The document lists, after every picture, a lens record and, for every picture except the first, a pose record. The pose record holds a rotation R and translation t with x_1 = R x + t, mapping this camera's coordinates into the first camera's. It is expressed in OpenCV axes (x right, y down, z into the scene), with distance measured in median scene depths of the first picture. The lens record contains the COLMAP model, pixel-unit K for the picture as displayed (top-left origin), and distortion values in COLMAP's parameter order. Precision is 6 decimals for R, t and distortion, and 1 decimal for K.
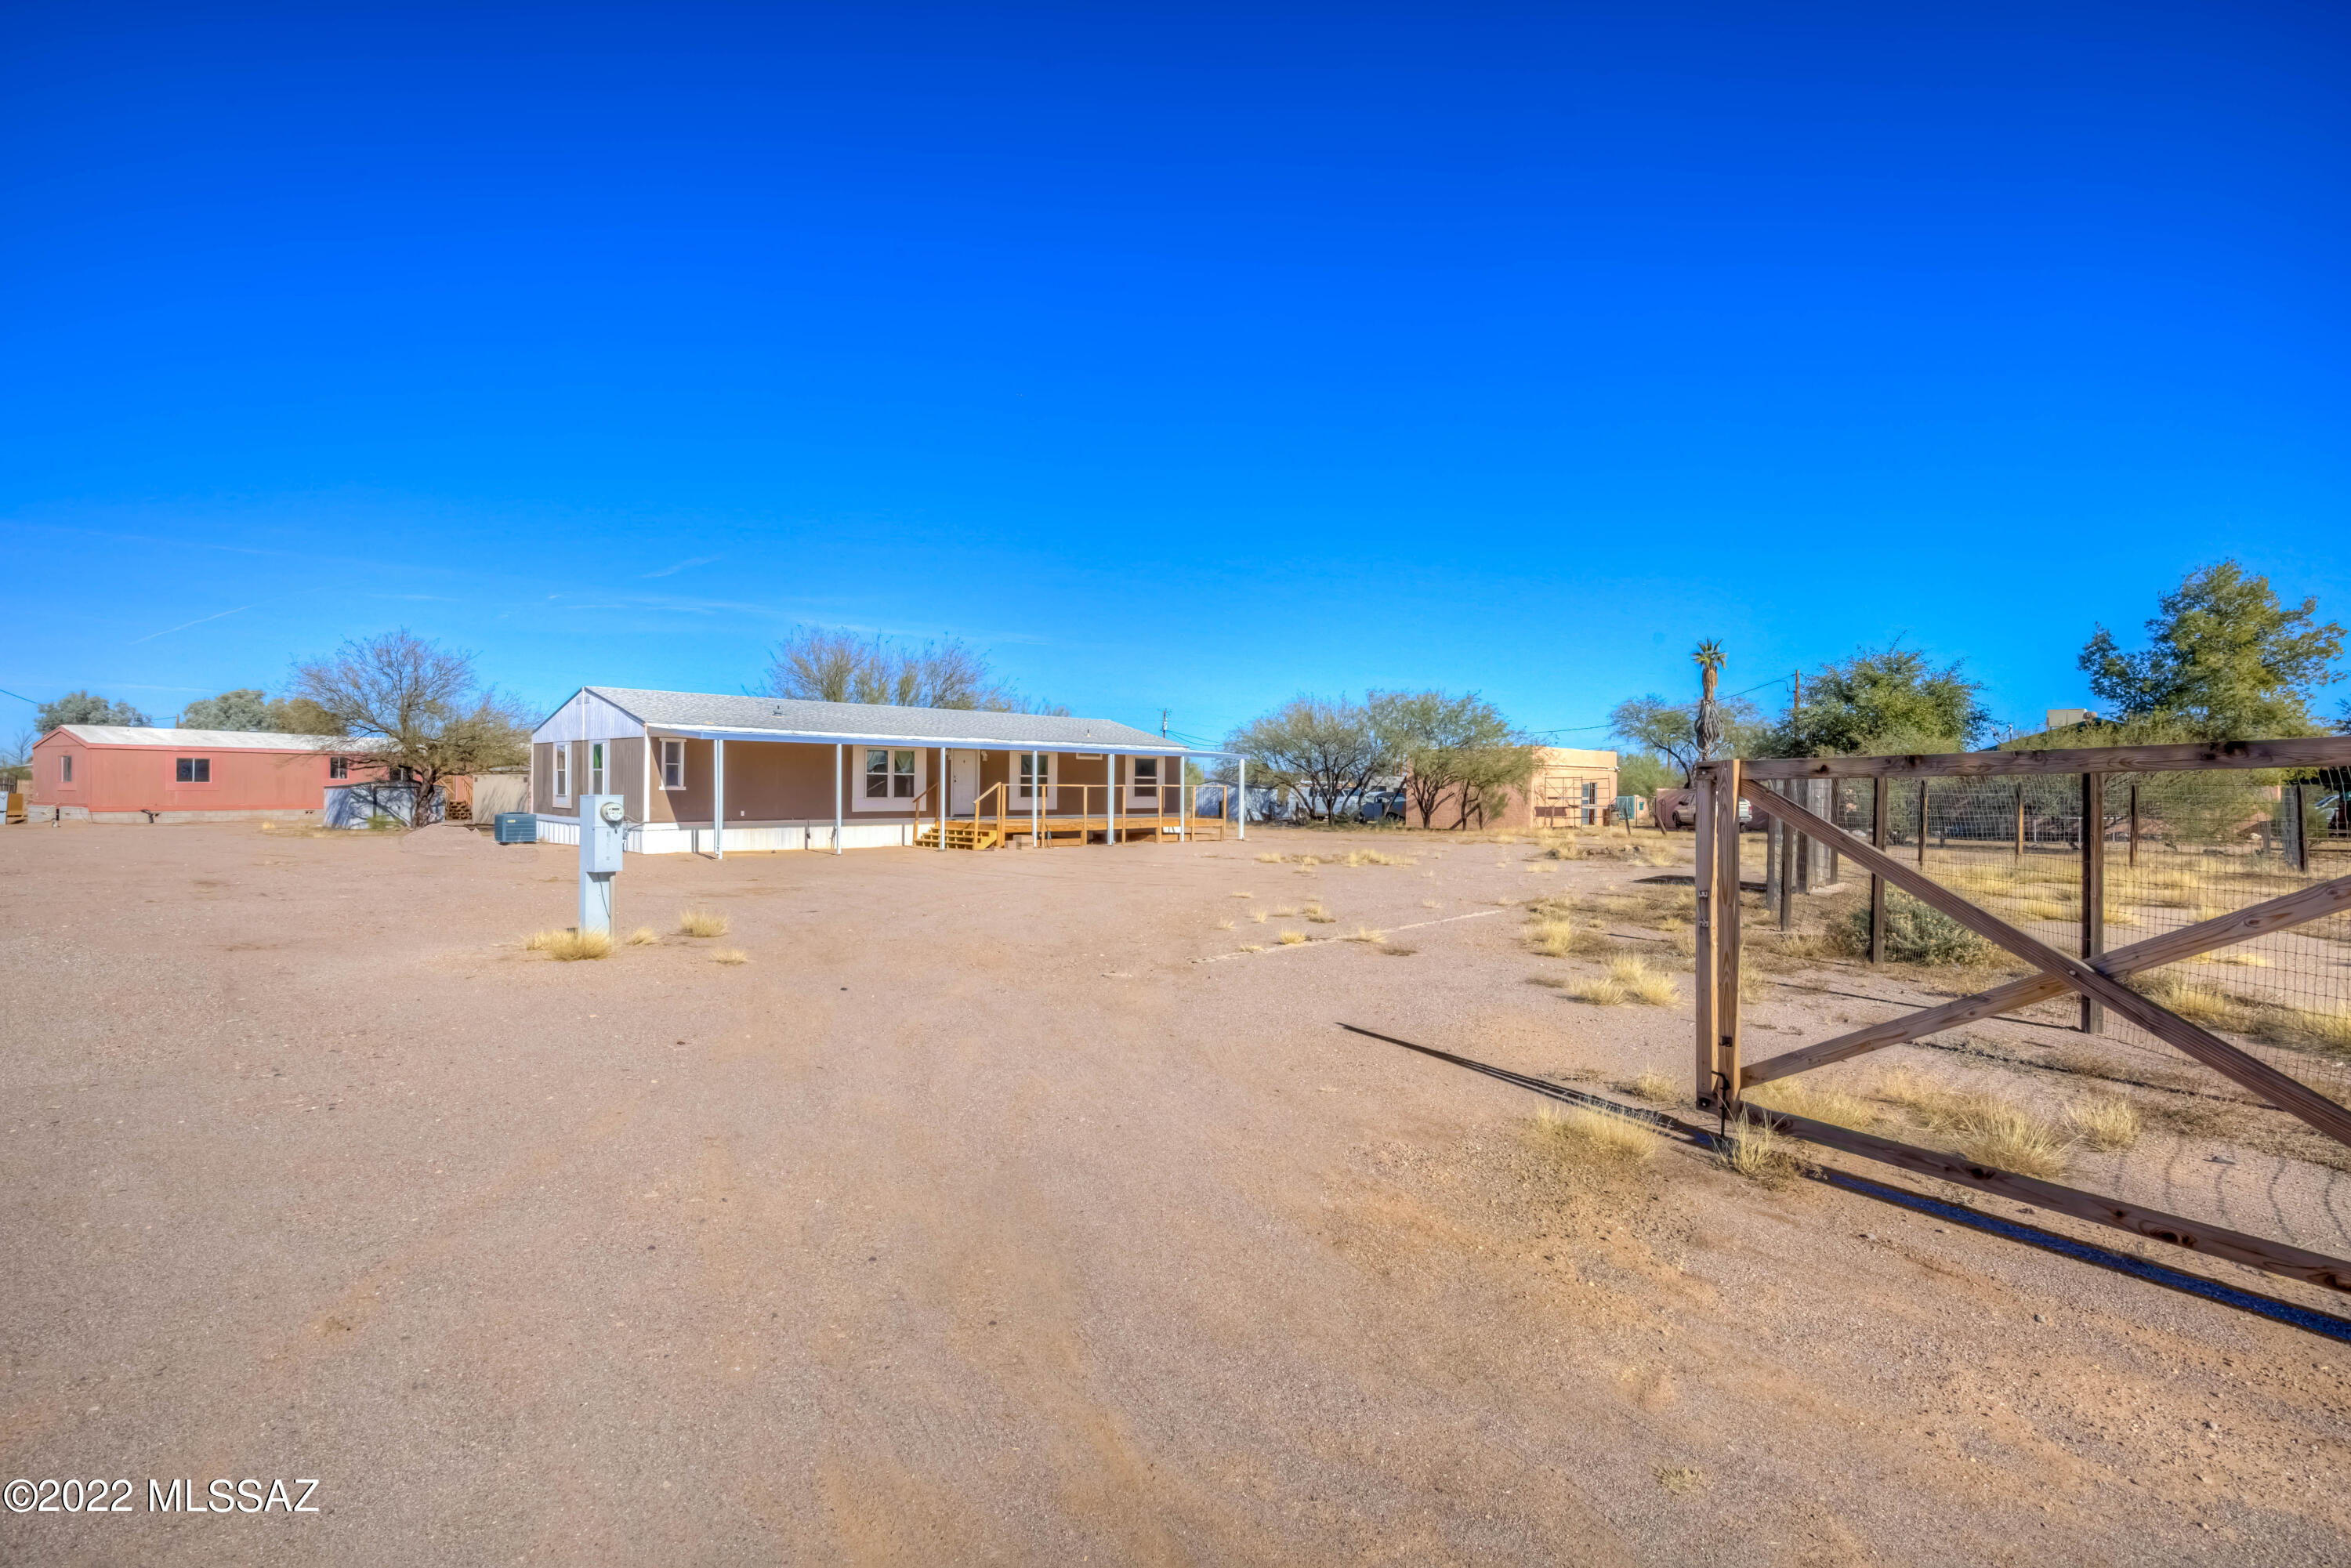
lens RADIAL K [[1108.2, 0, 1152.3], [0, 1108.2, 780.4], [0, 0, 1]] dist [0.021283, 0.000221]
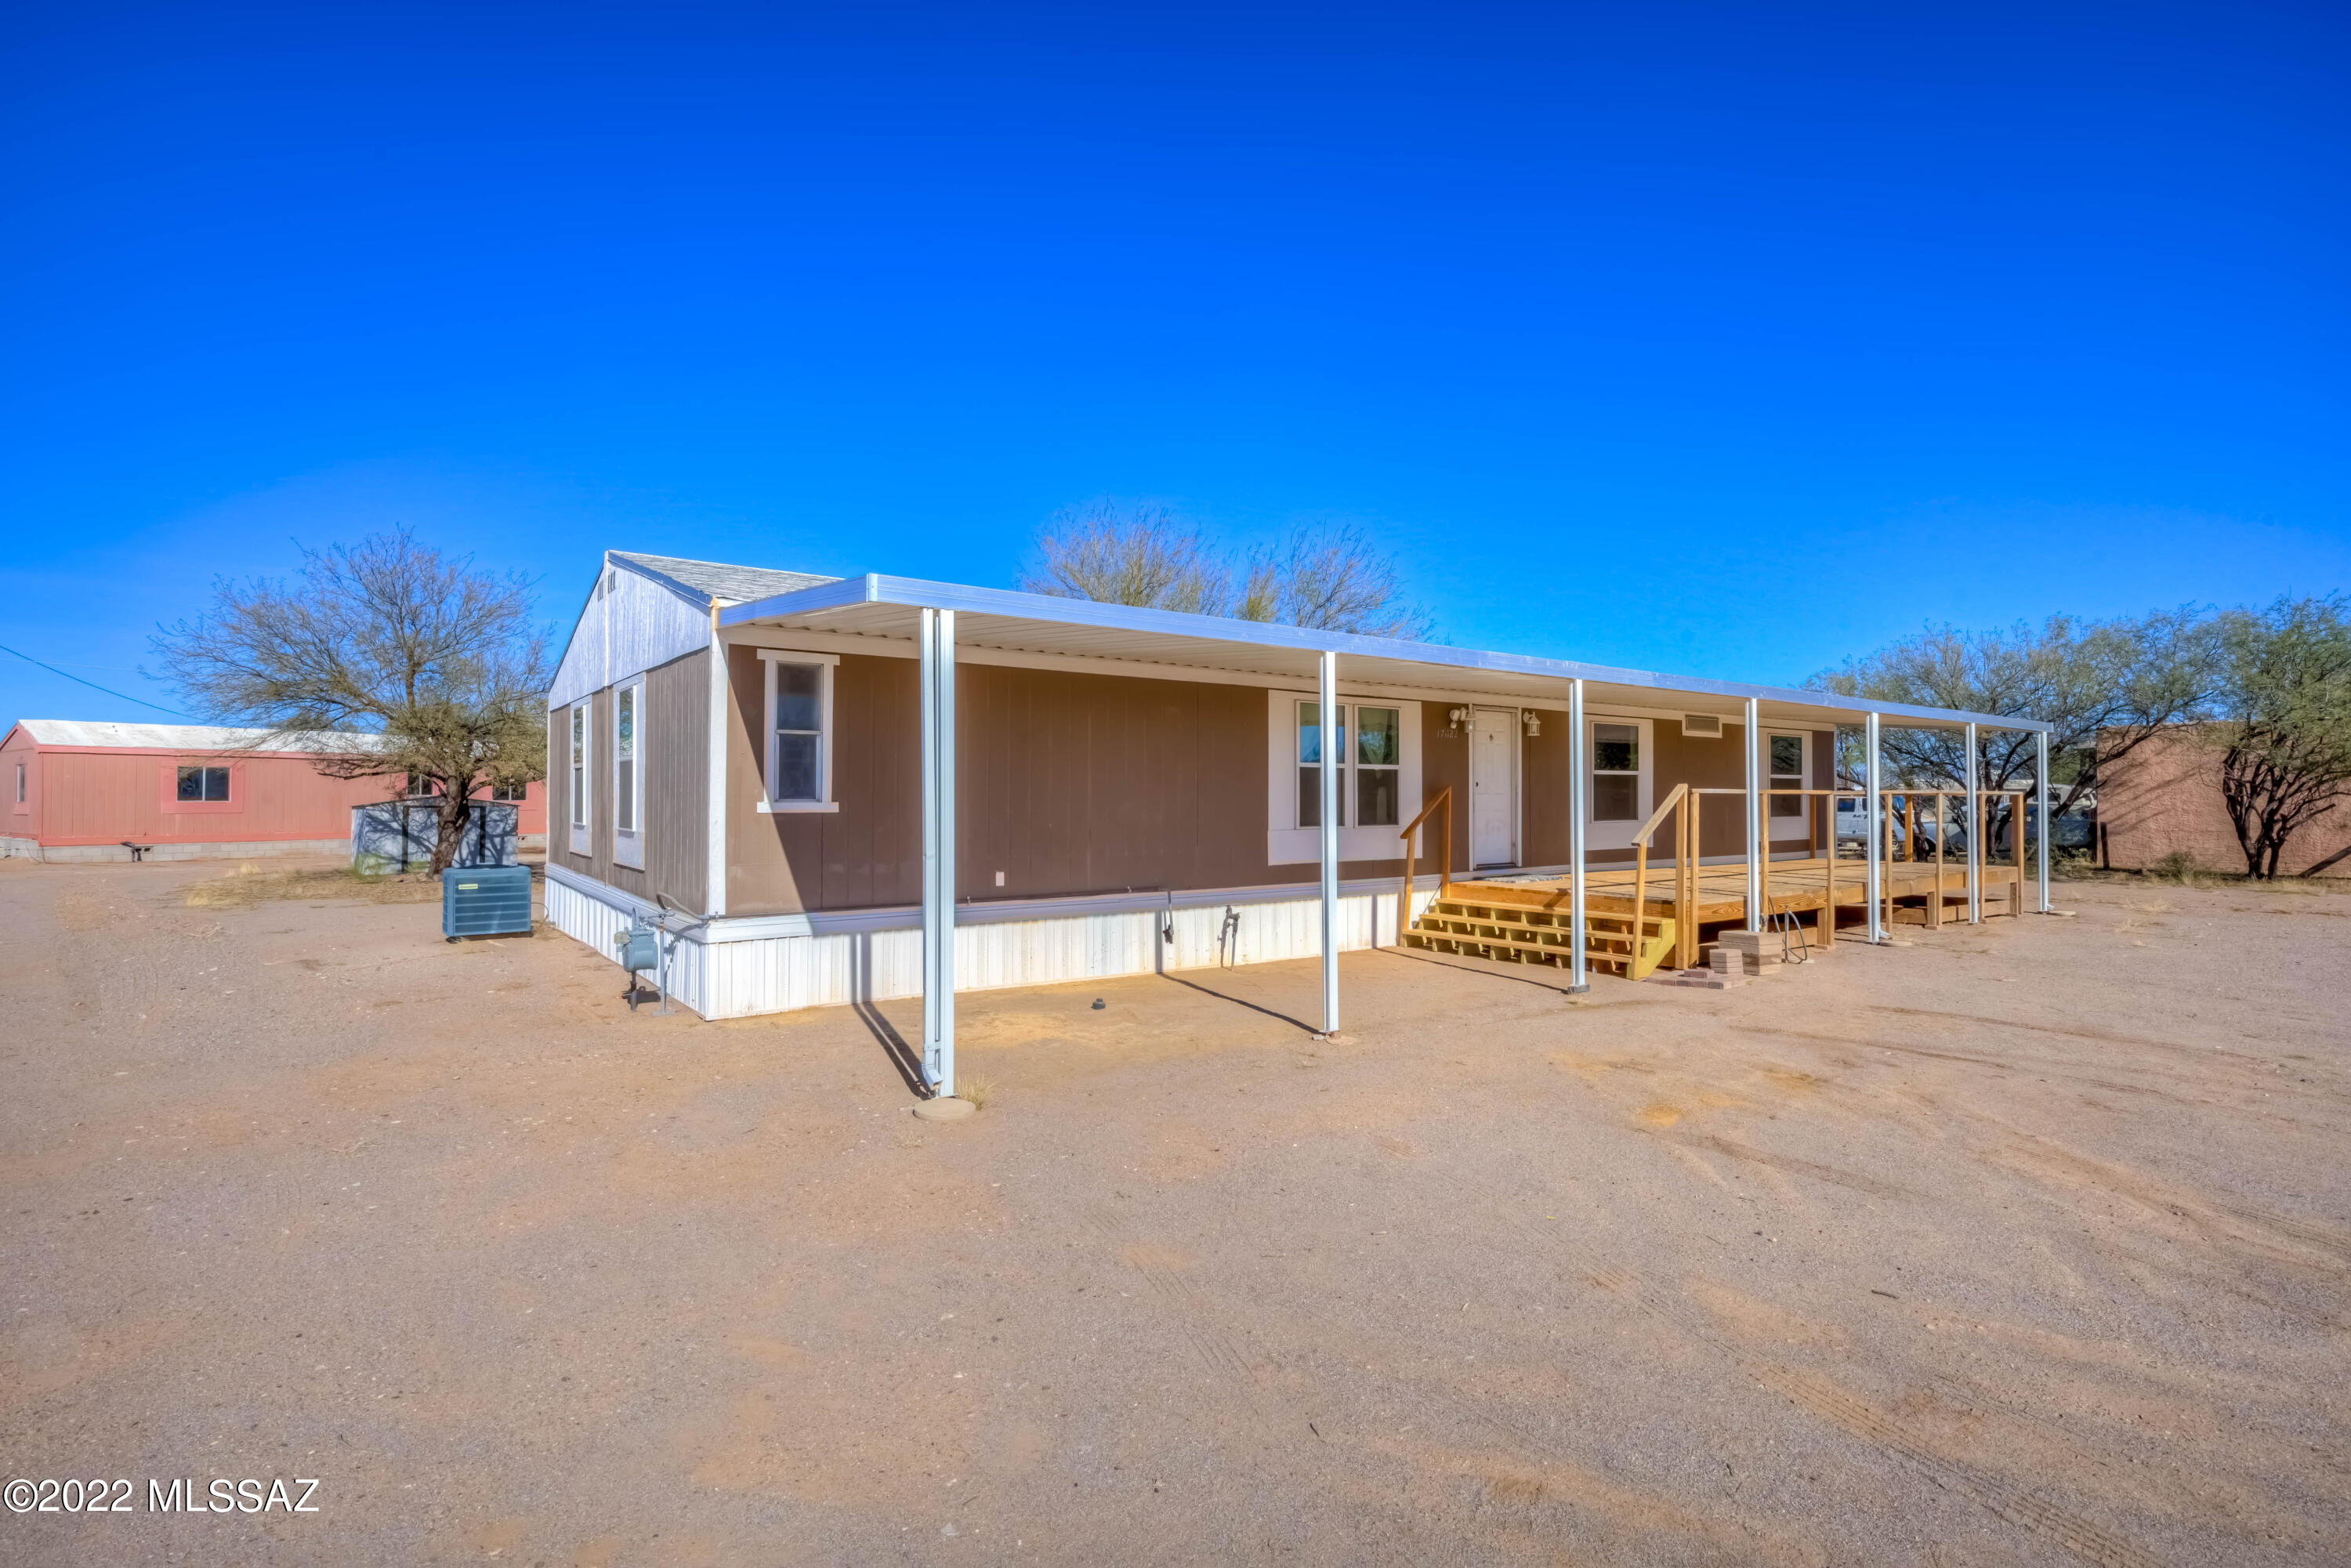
lens RADIAL K [[1082.5, 0, 1173.5], [0, 1082.5, 789.5], [0, 0, 1]] dist [0.013964, 0.000262]
pose [[0.989489, -0.009191, -0.144318, -0.208679], [0.008535, 0.999950, -0.005162, 0.003450], [0.144359, 0.003876, 0.989518, 0.529128]]
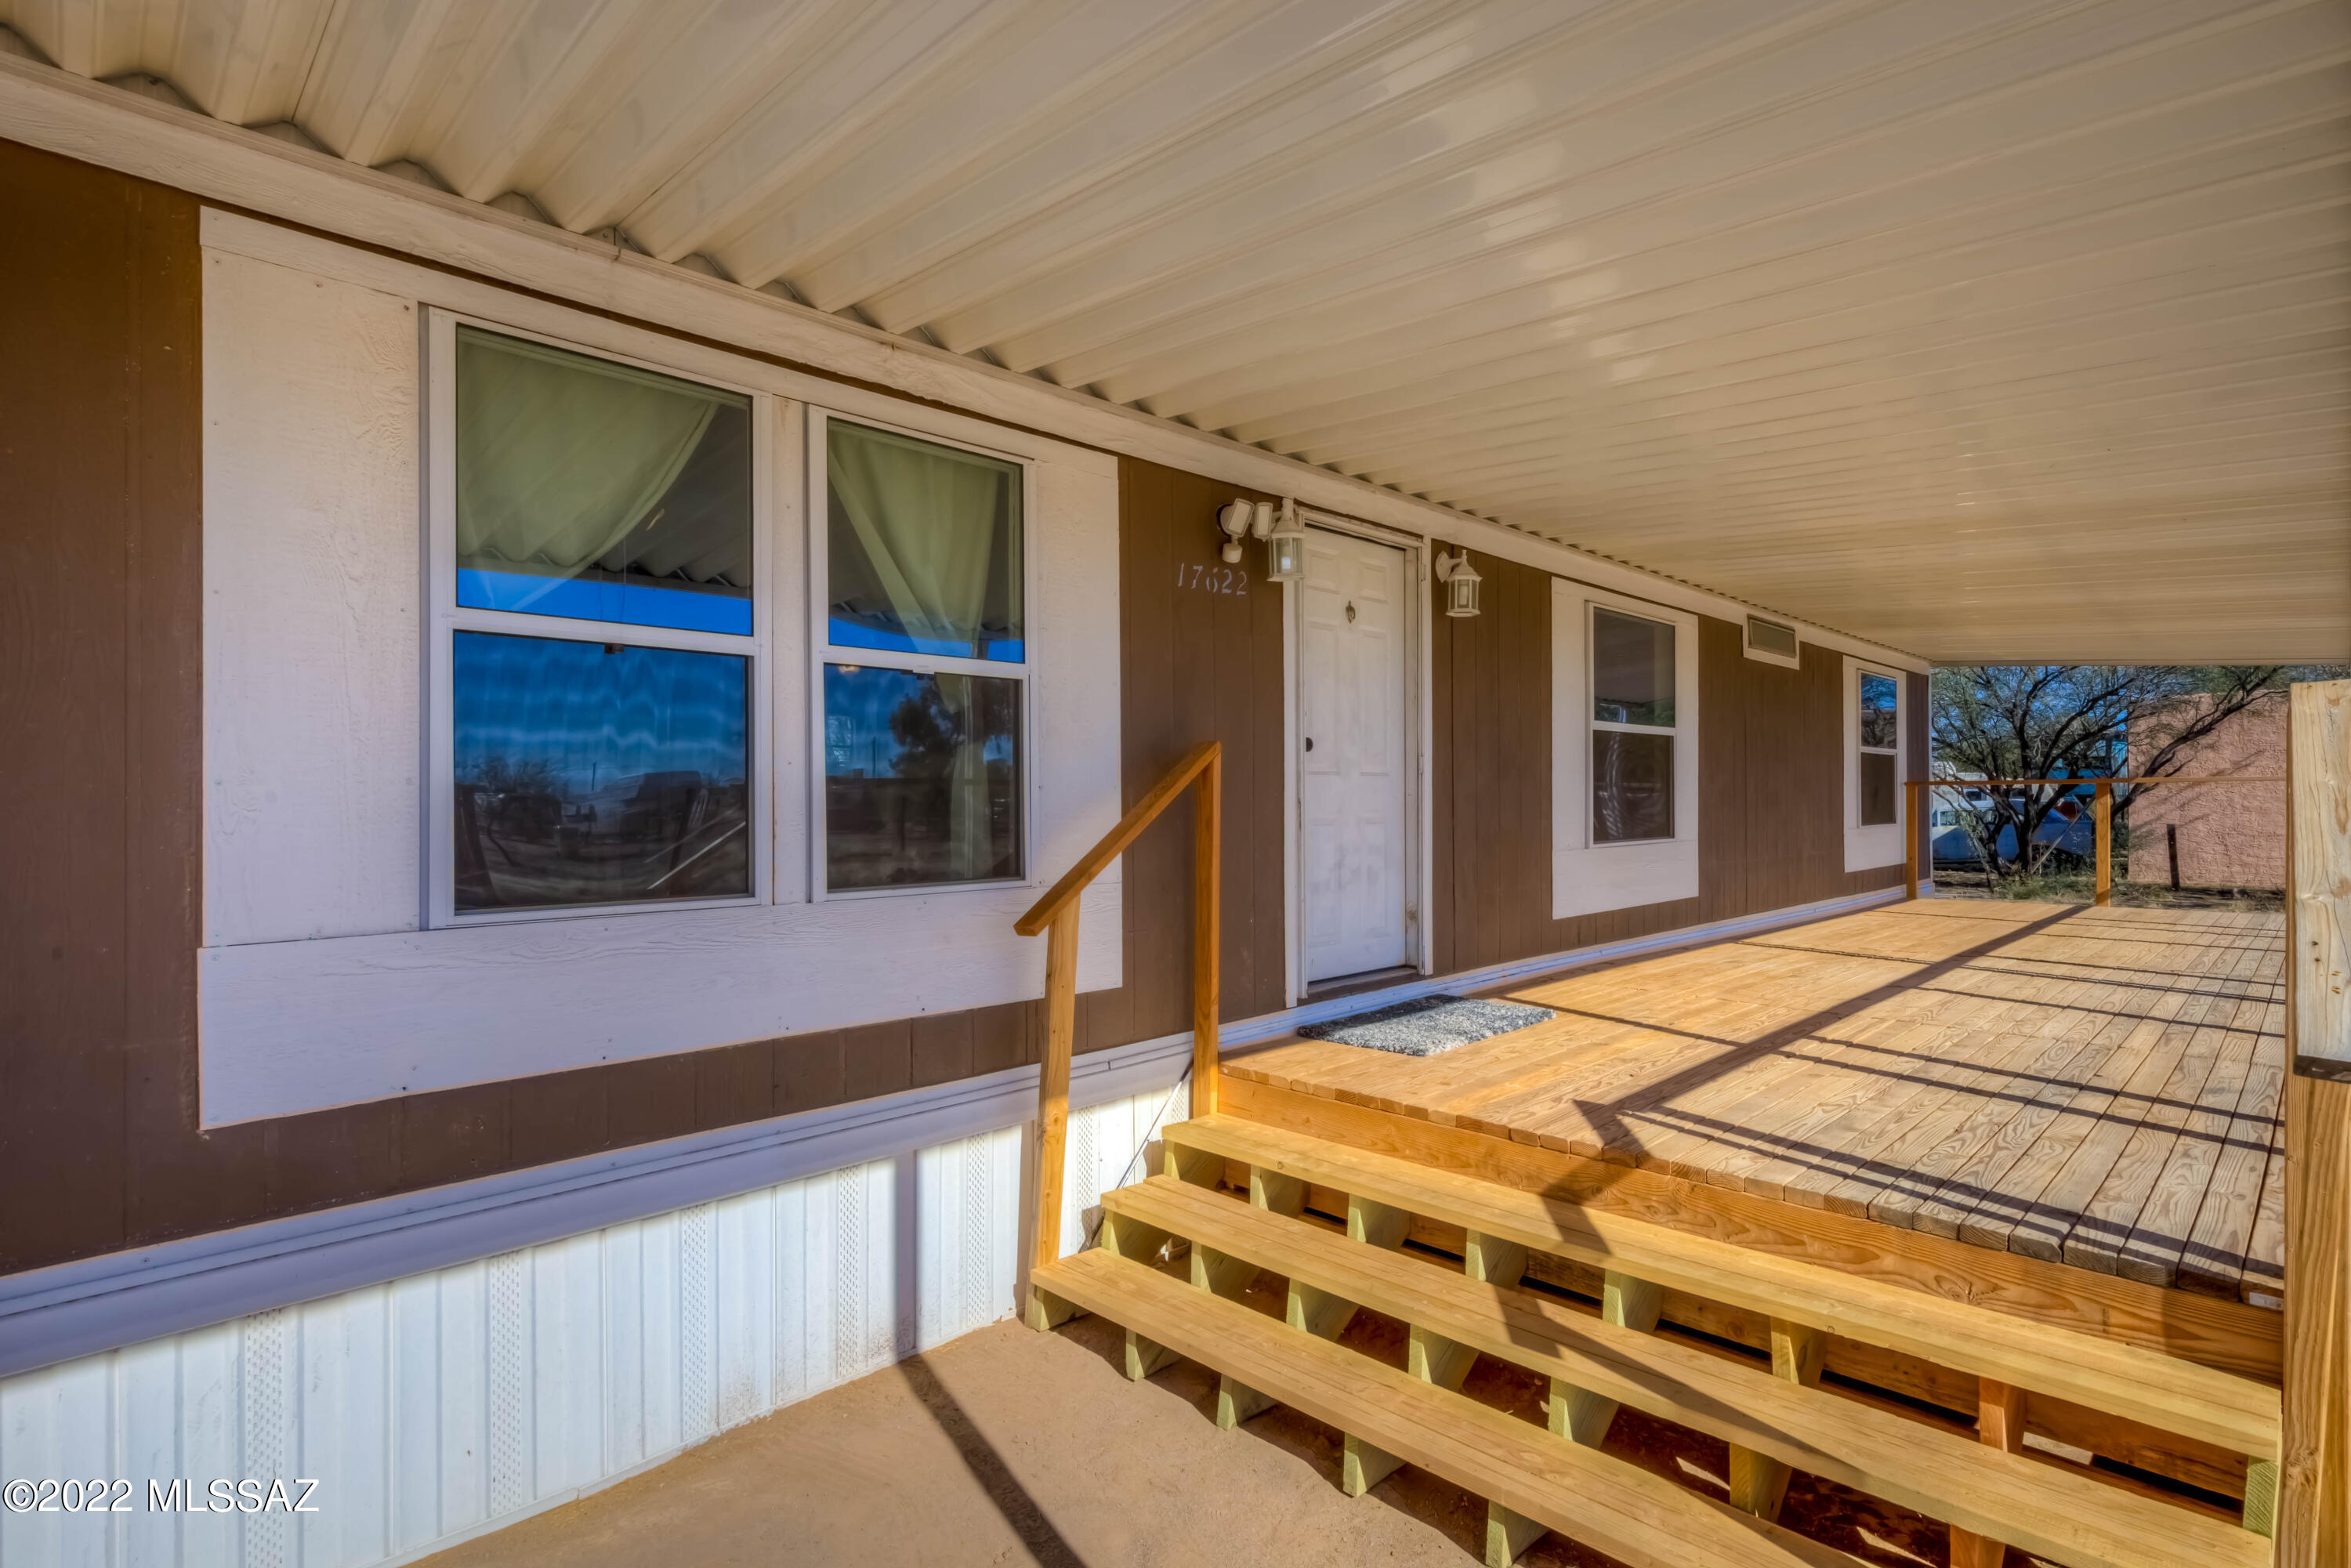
lens RADIAL K [[1104.4, 0, 1184.6], [0, 1104.4, 786.2], [0, 0, 1]] dist [0.042656, 0.000084]
pose [[0.999784, -0.011469, -0.017337, -0.172122], [0.011360, 0.999915, -0.006345, 0.006131], [0.017408, 0.006147, 0.999830, 0.779922]]
